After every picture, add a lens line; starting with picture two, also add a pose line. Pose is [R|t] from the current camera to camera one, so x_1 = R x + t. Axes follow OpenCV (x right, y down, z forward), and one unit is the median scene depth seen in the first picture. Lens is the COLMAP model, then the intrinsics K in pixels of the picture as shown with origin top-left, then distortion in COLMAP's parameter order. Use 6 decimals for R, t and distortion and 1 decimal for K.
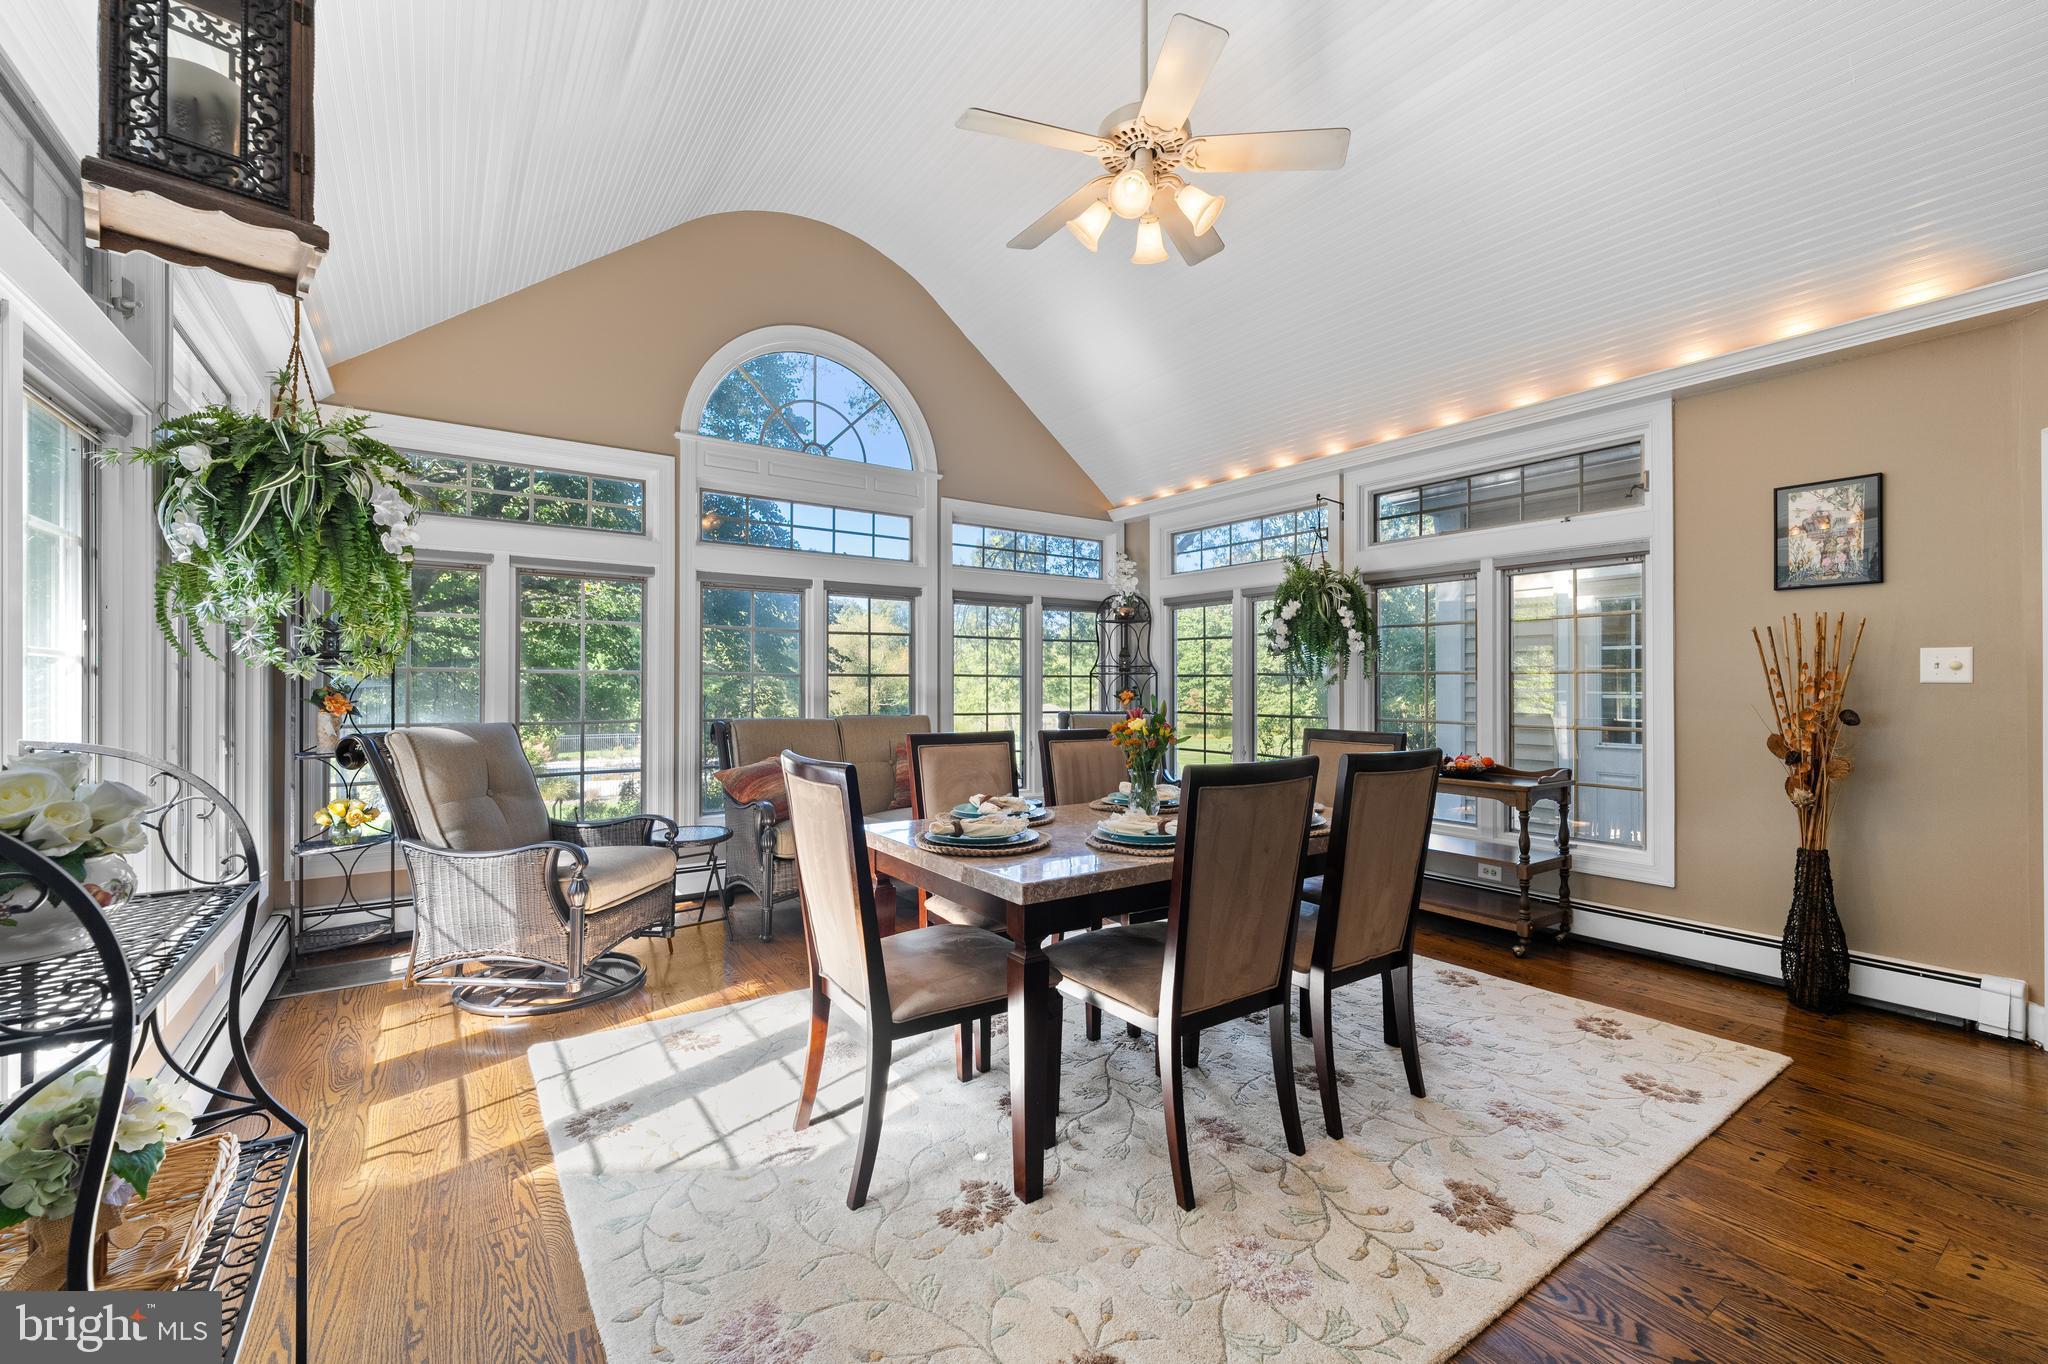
lens RADIAL K [[843.2, 0, 1019.0], [0, 843.2, 677.9], [0, 0, 1]] dist [-0.010503, -0.000348]
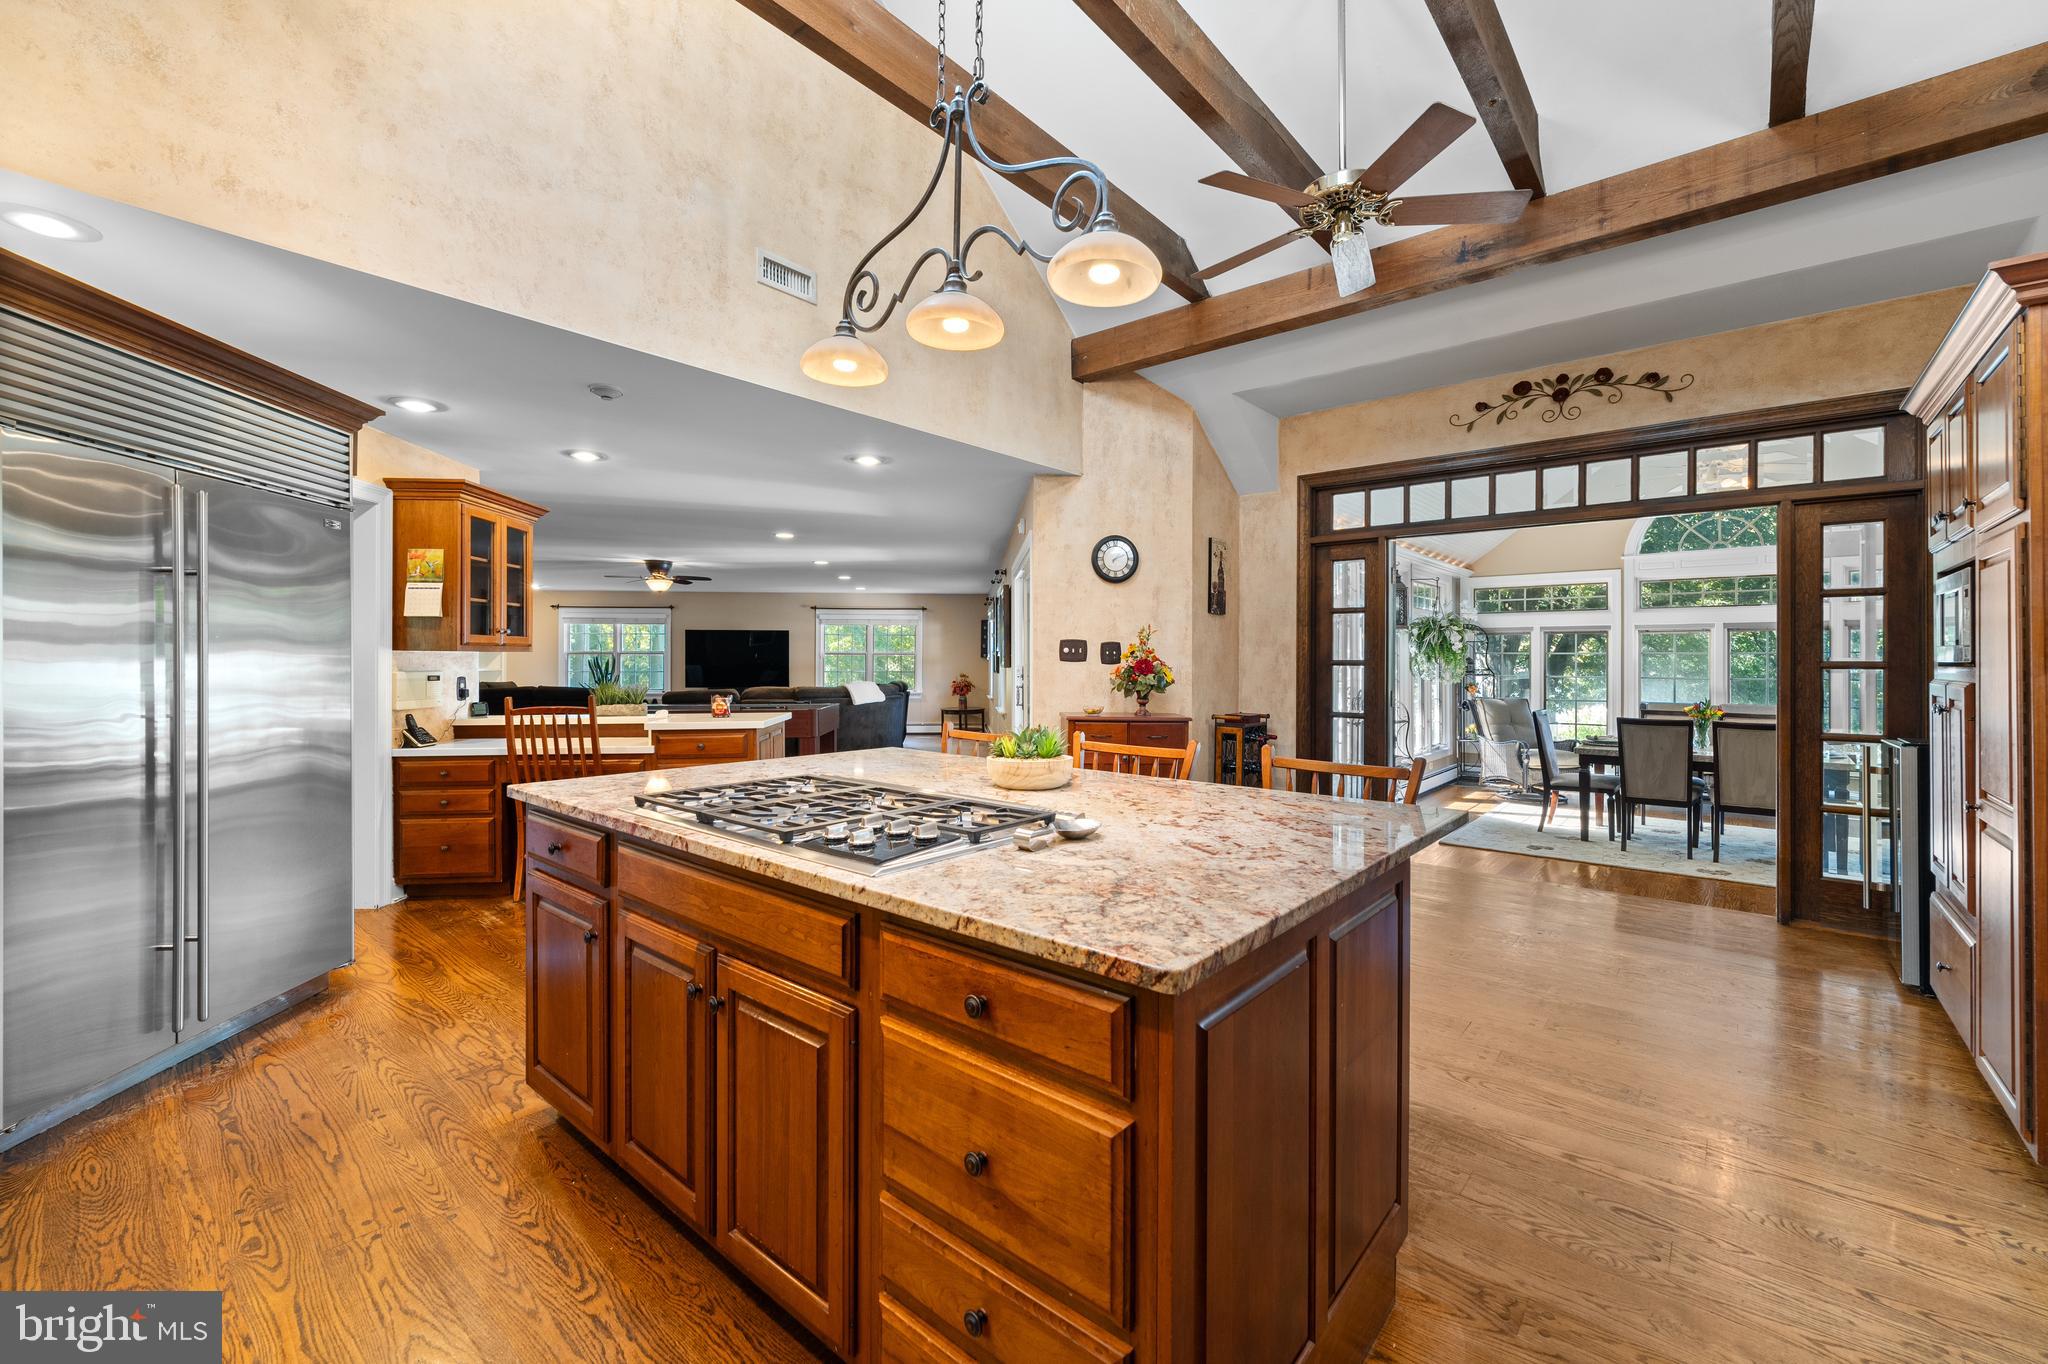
lens RADIAL K [[843.2, 0, 1025.7], [0, 843.2, 666.3], [0, 0, 1]] dist [-0.010503, -0.000348]
pose [[0.258071, 0.006100, -0.966107, 1.779630], [0.008022, 0.999932, 0.008456, -0.093135], [0.966093, -0.009933, 0.258005, -1.363419]]
